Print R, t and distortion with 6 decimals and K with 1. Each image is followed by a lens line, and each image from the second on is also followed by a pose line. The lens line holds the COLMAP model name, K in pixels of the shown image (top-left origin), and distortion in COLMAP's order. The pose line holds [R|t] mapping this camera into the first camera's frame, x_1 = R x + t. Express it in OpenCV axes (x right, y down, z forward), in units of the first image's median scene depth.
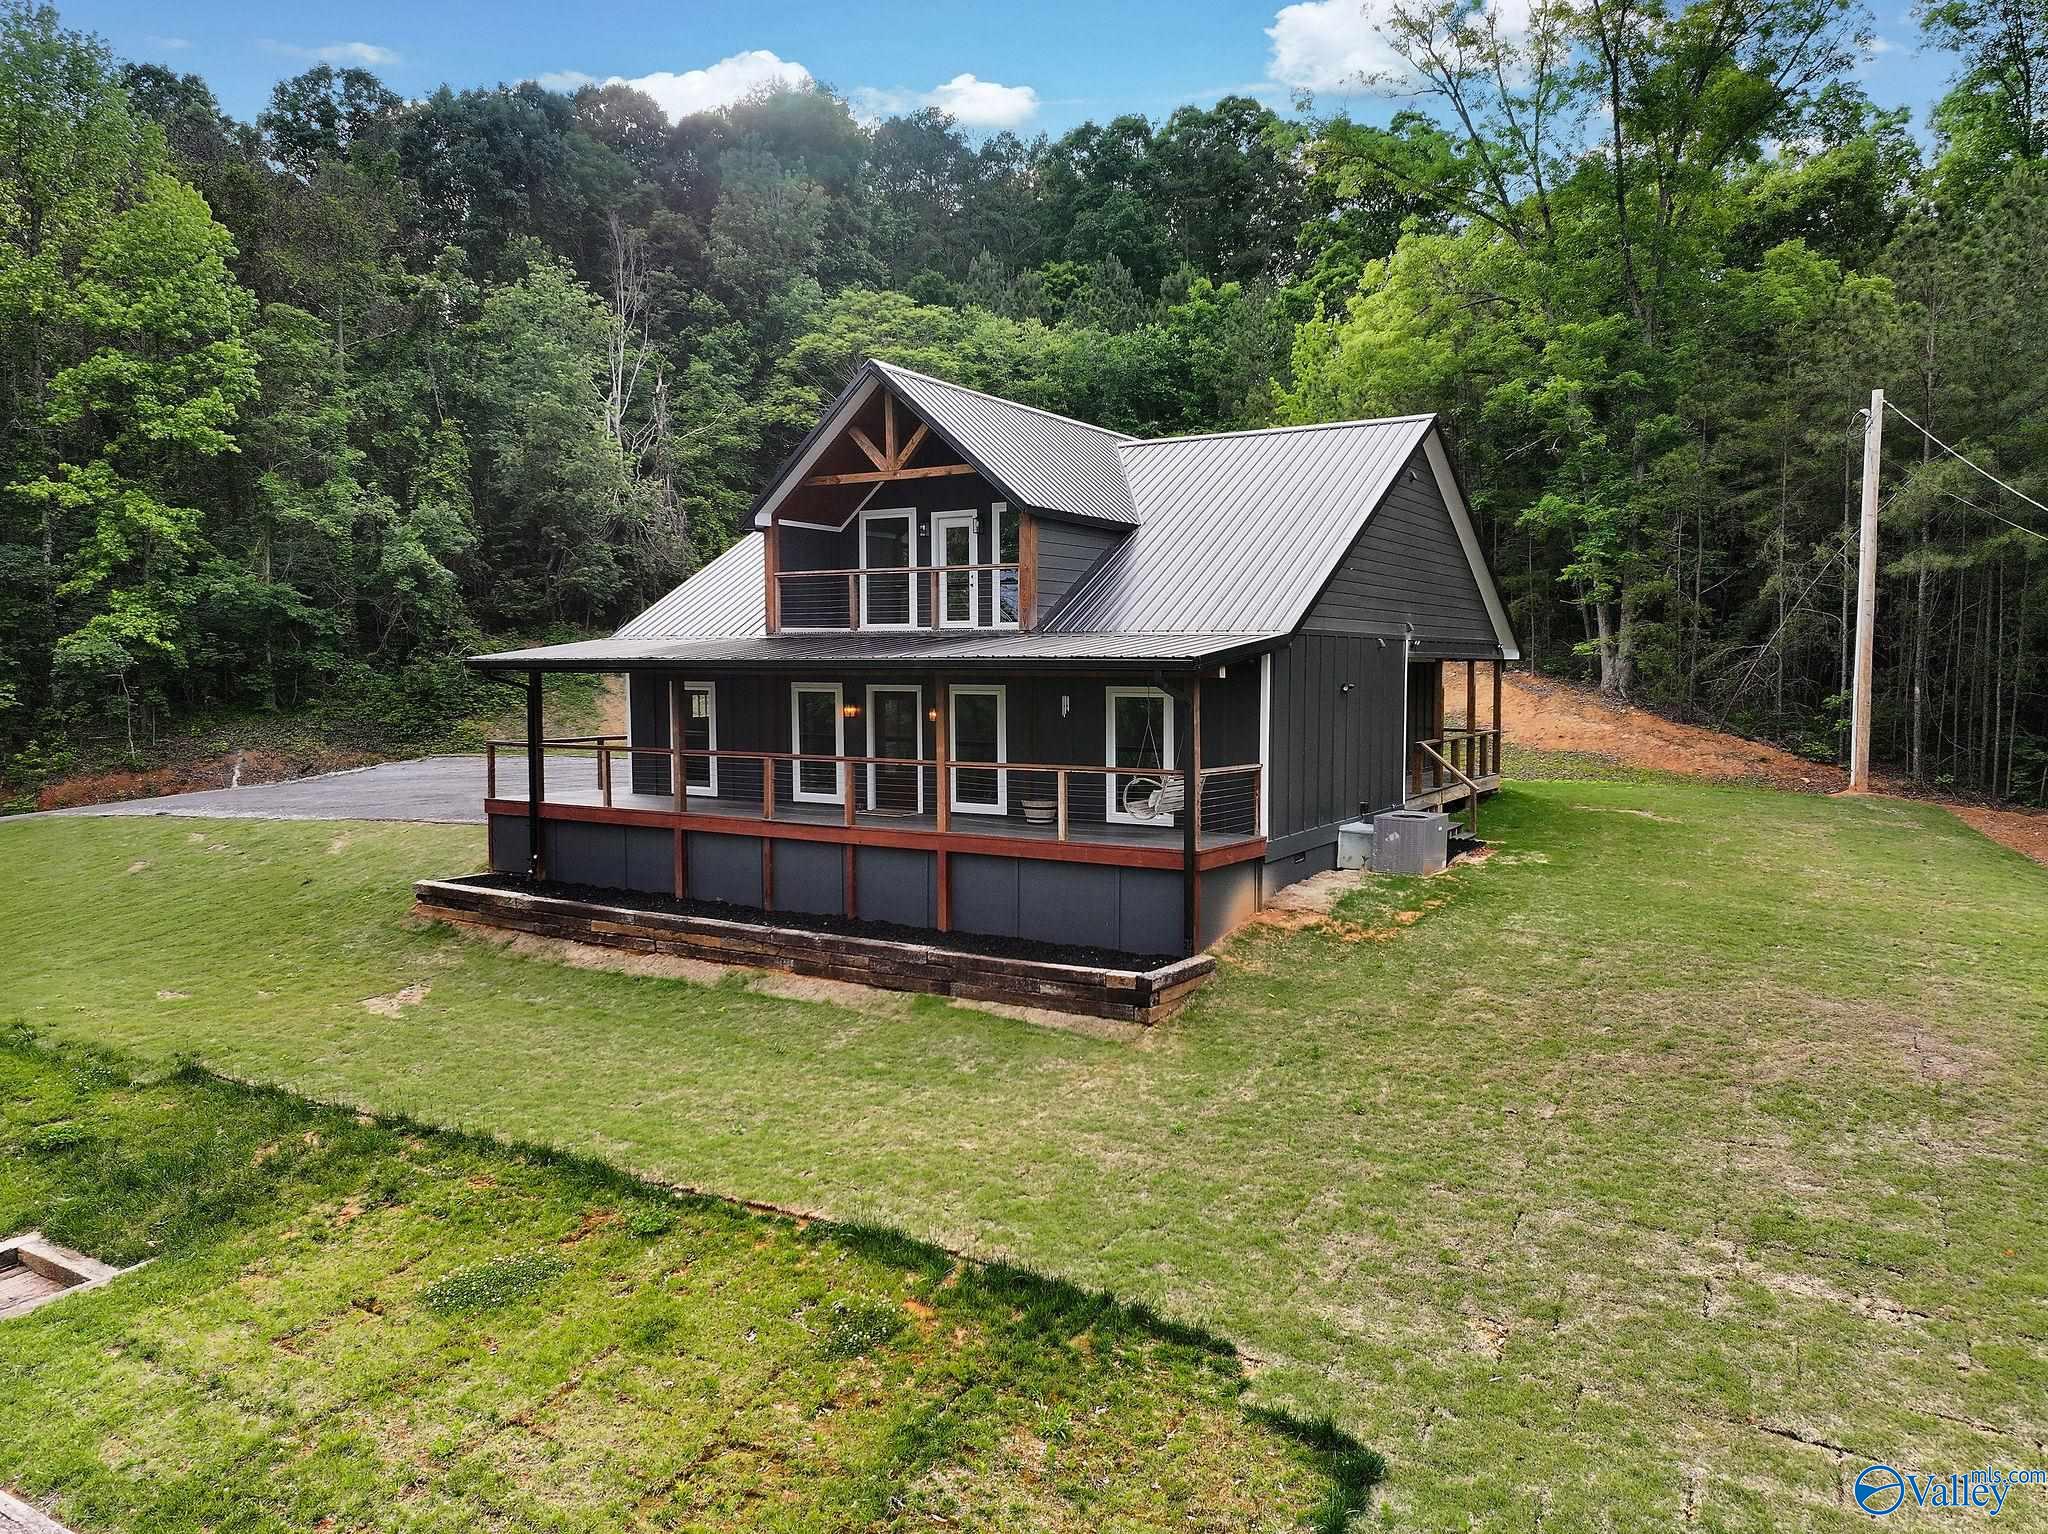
lens RADIAL K [[1436.4, 0, 1014.5], [0, 1436.4, 698.6], [0, 0, 1]] dist [0.008664, -0.000370]
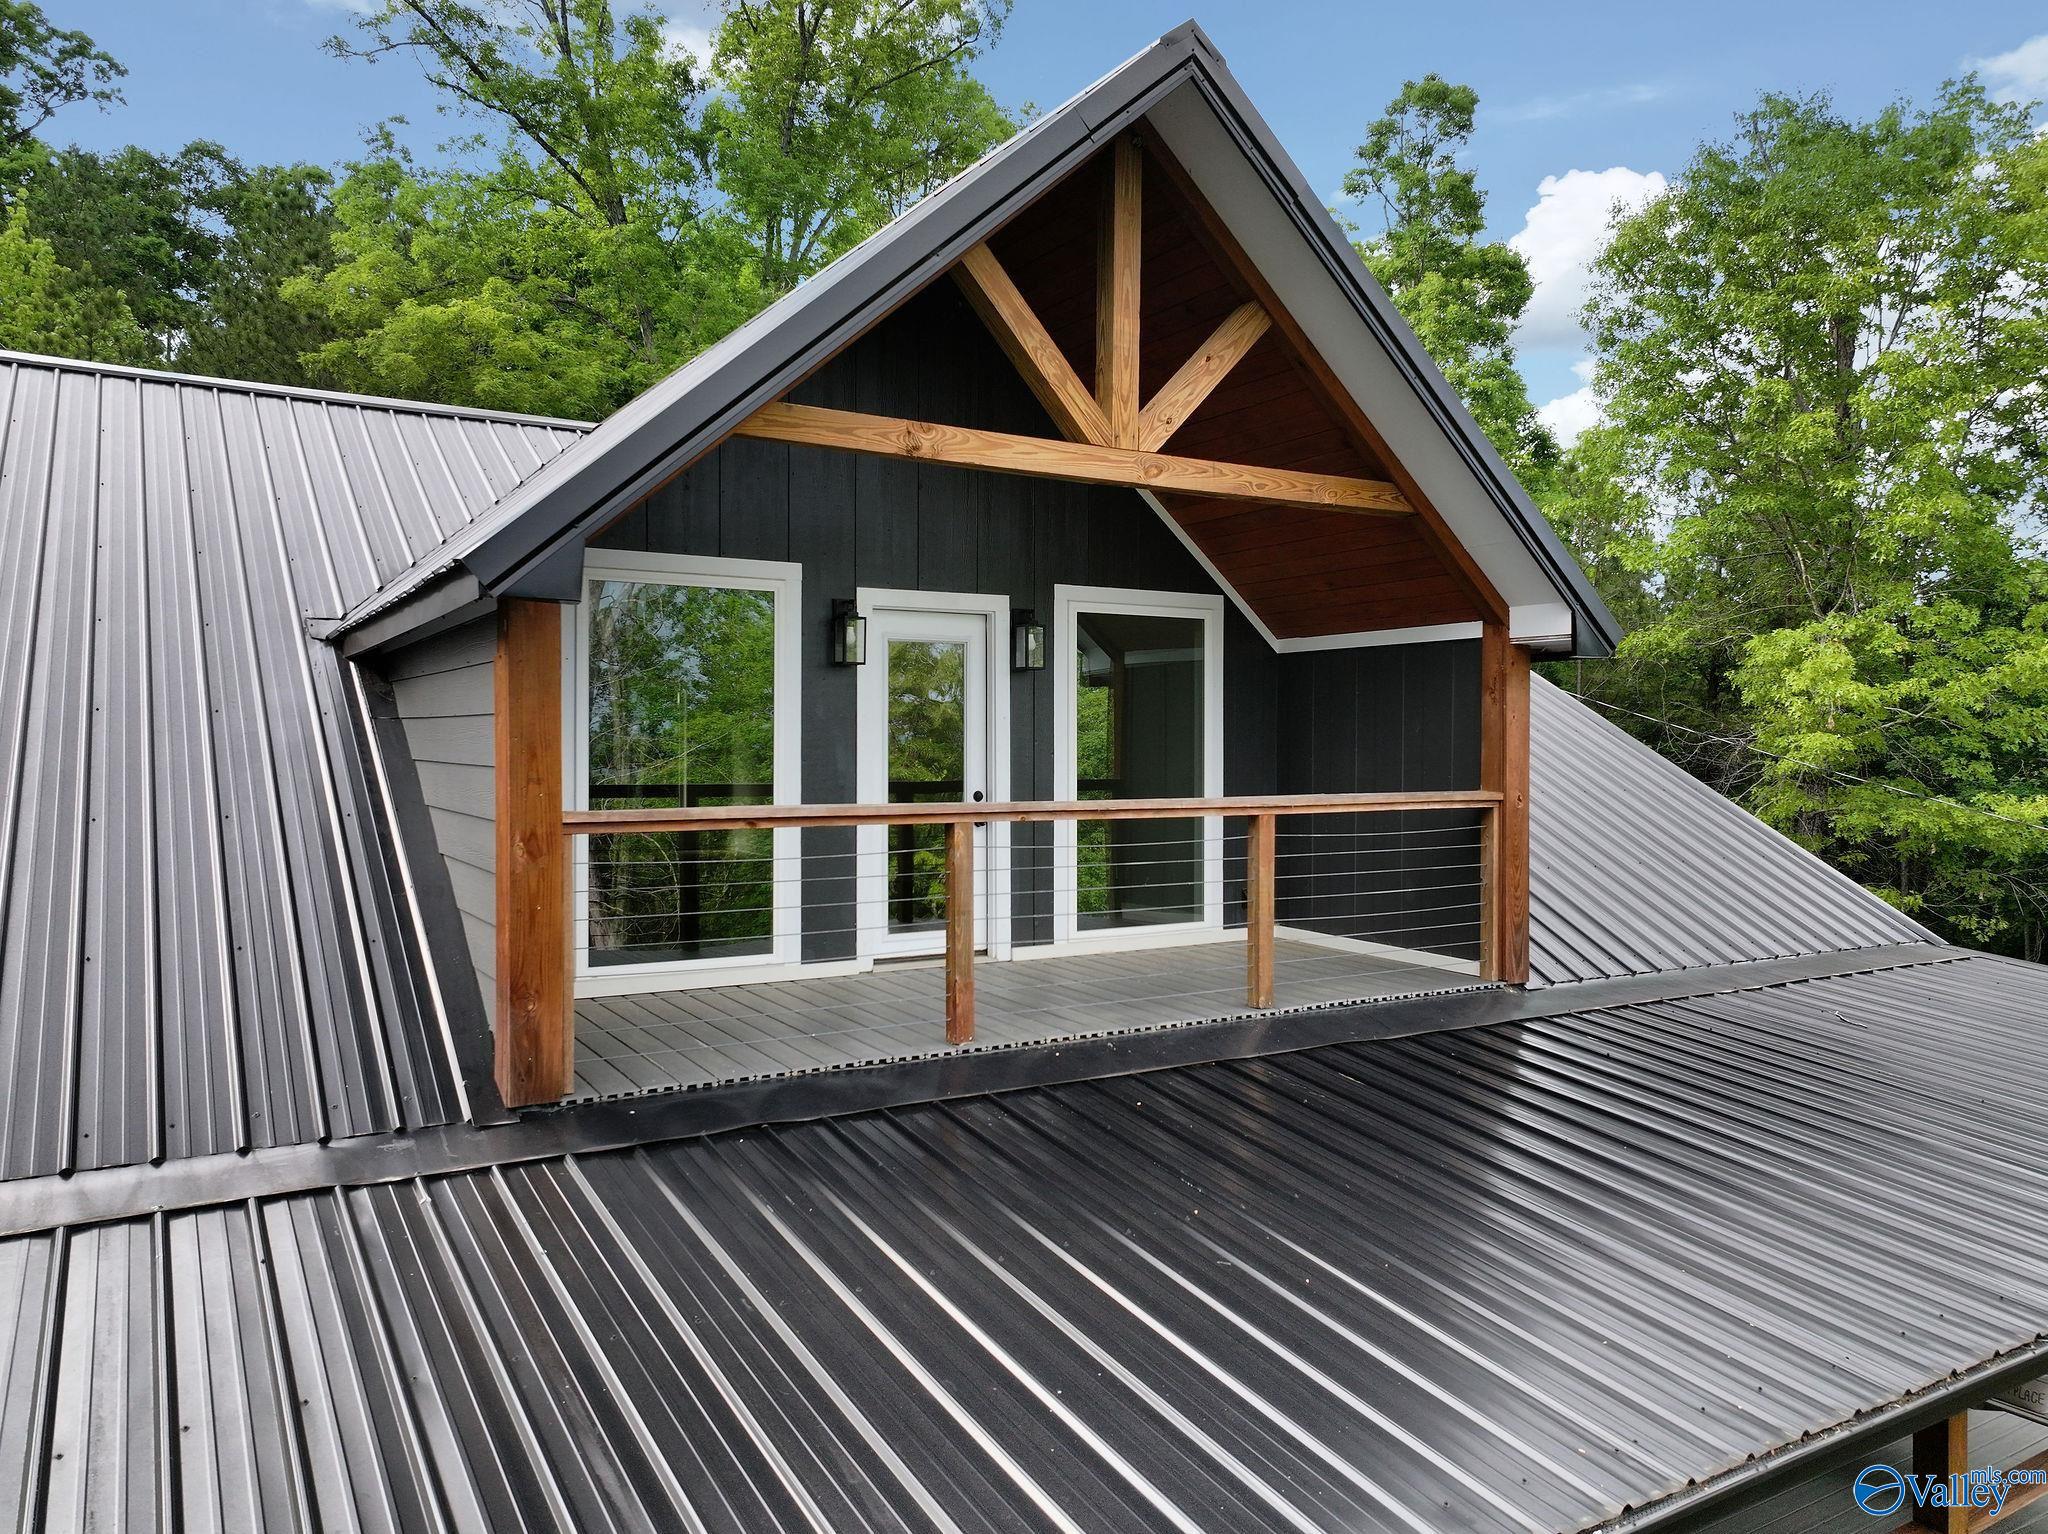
lens RADIAL K [[1406.5, 0, 1024.0], [0, 1406.5, 767.0], [0, 0, 1]] dist [0.006923, 0.002682]
pose [[0.450989, -0.022385, 0.892249, -0.341140], [0.022991, 0.999645, 0.013458, -0.103446], [-0.892233, 0.014444, 0.451343, 0.909619]]
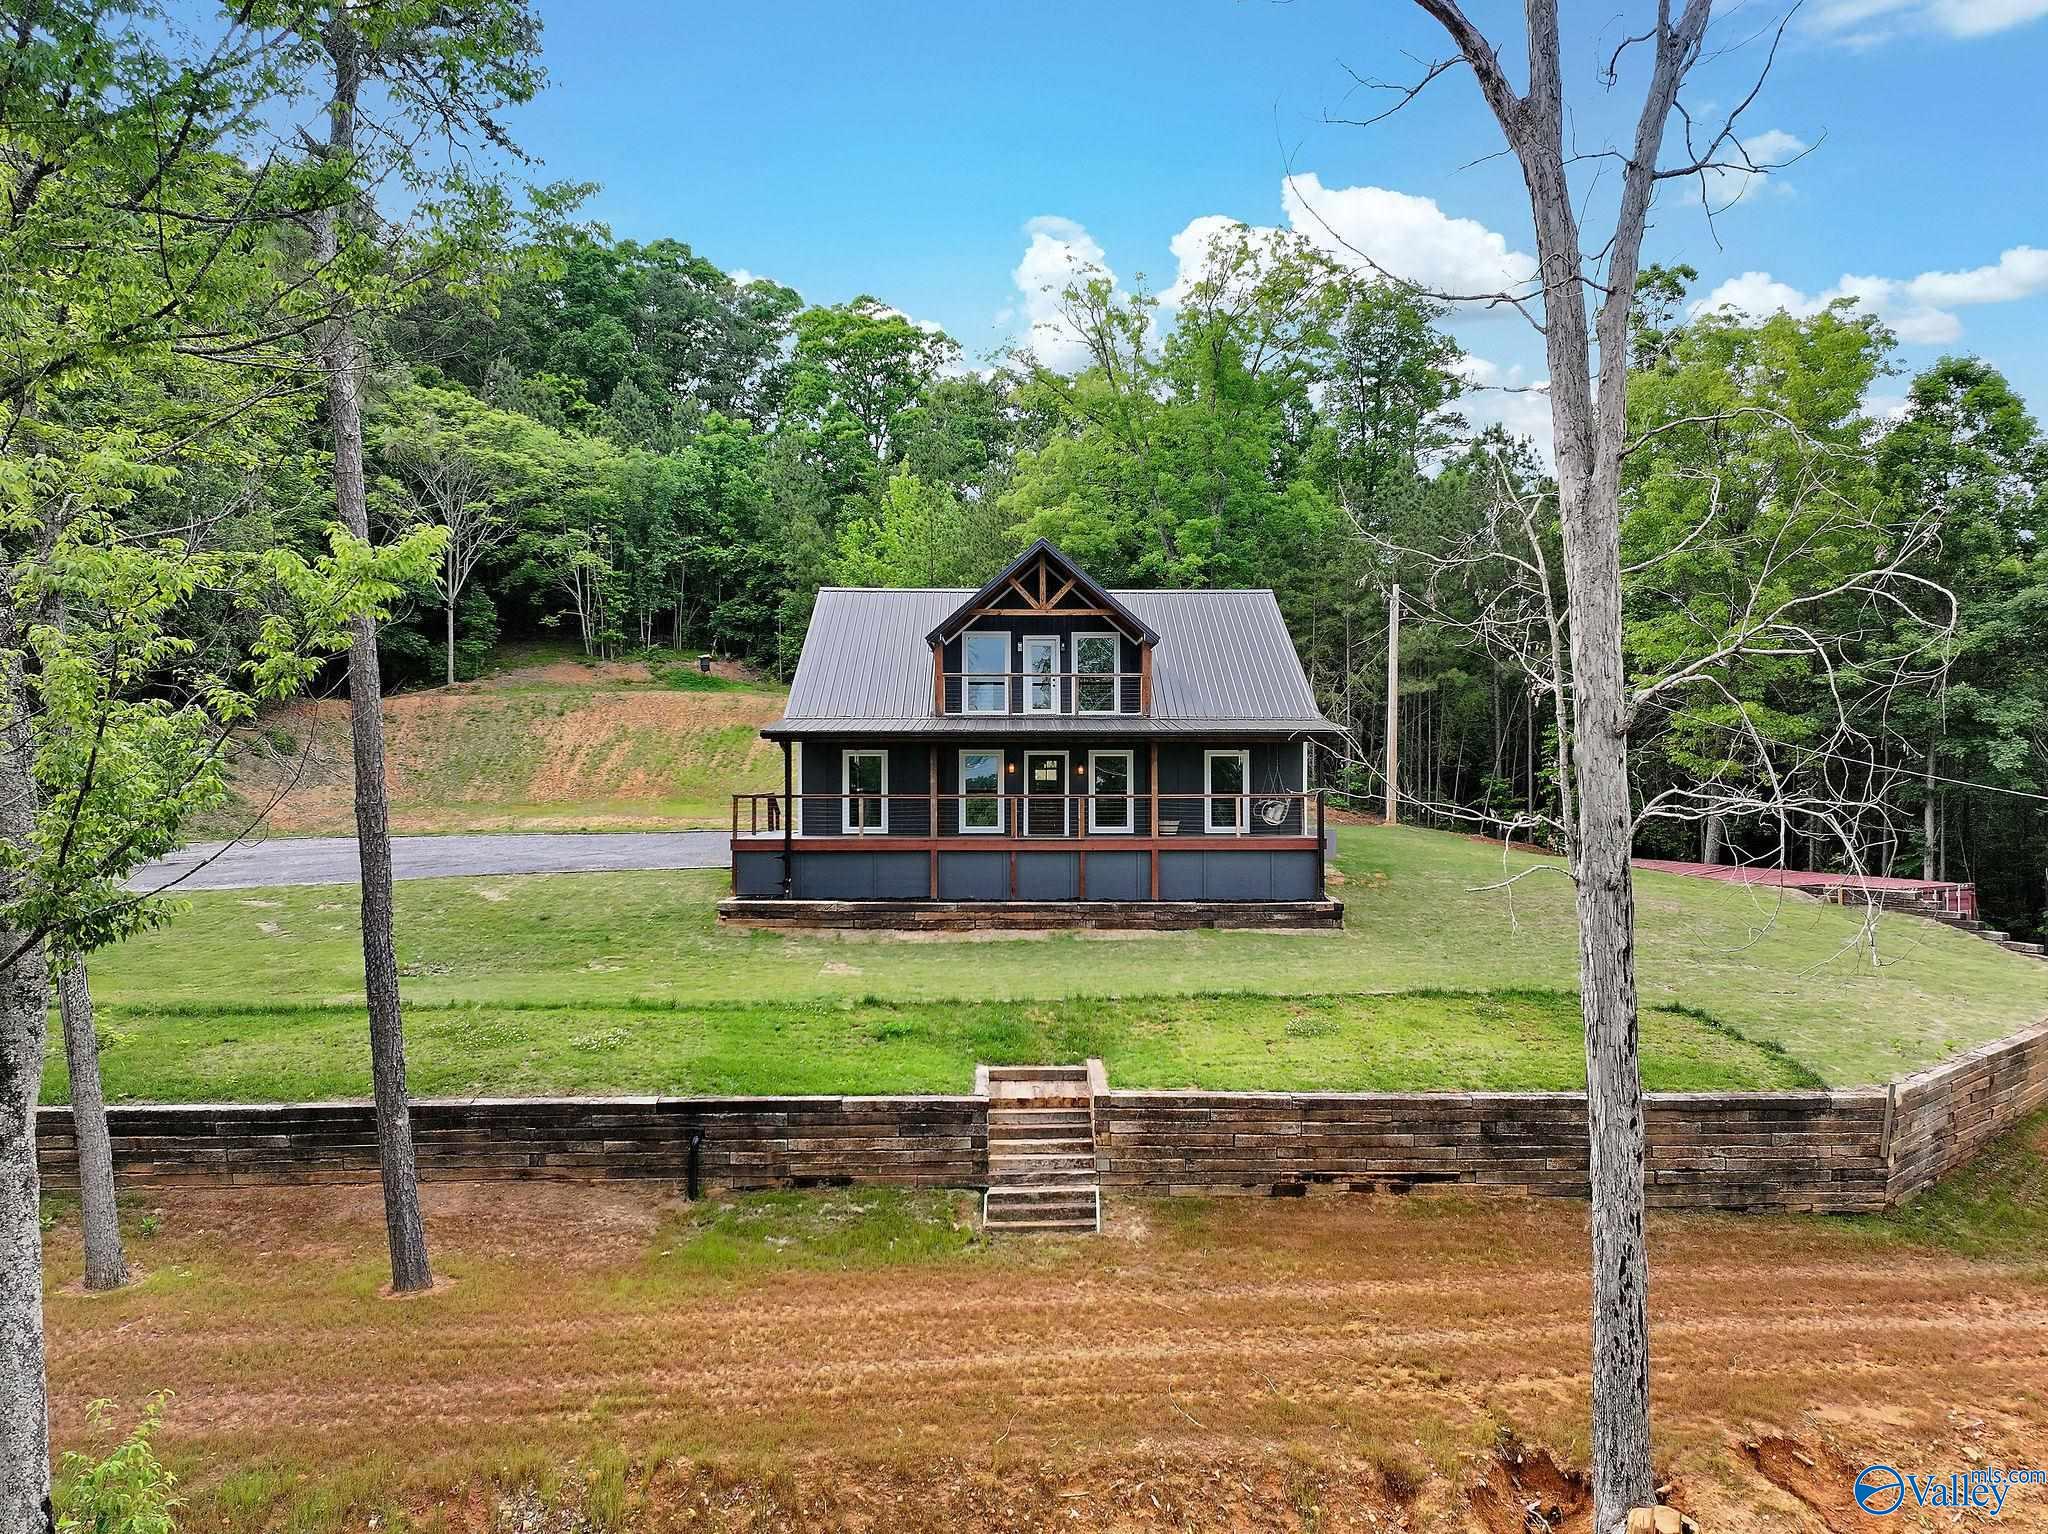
lens RADIAL K [[1436.4, 0, 1014.5], [0, 1436.4, 698.6], [0, 0, 1]] dist [0.008664, -0.000370]
pose [[0.853261, 0.018441, 0.521159, -0.918060], [0.016459, 0.997924, -0.062258, 0.029449], [-0.521225, 0.061700, 0.851186, -0.279406]]
